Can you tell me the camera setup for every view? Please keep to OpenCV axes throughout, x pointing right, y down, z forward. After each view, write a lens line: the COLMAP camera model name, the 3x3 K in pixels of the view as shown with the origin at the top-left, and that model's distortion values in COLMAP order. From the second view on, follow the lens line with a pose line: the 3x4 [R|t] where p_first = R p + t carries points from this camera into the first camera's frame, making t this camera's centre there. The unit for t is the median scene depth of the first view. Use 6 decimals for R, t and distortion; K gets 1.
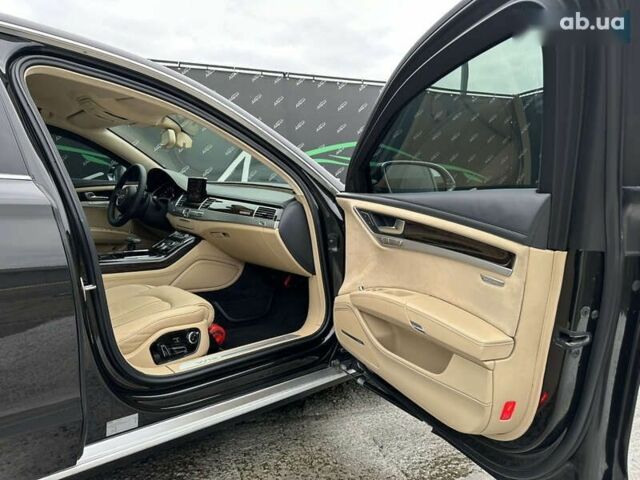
lens RADIAL K [[453.4, 0, 320.0], [0, 453.4, 240.0], [0, 0, 1]] dist [0.096900, -0.159100]
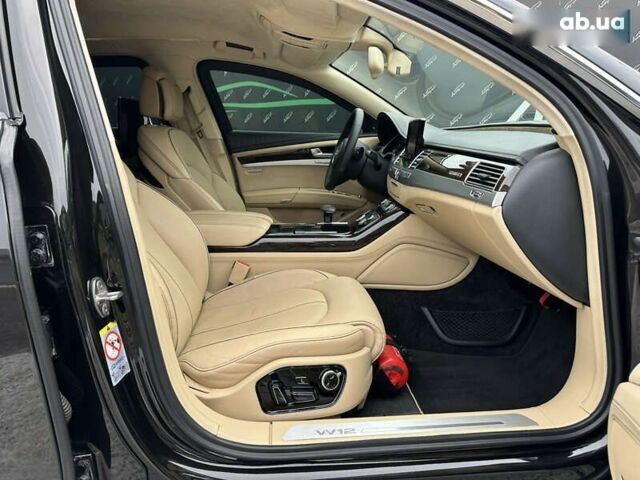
lens RADIAL K [[453.4, 0, 320.0], [0, 453.4, 240.0], [0, 0, 1]] dist [0.096900, -0.159100]
pose [[0.791802, 0.100362, -0.602476, 0.049841], [-0.049197, 0.993682, 0.100874, -0.027525], [0.608793, -0.050232, 0.791737, 0.457598]]
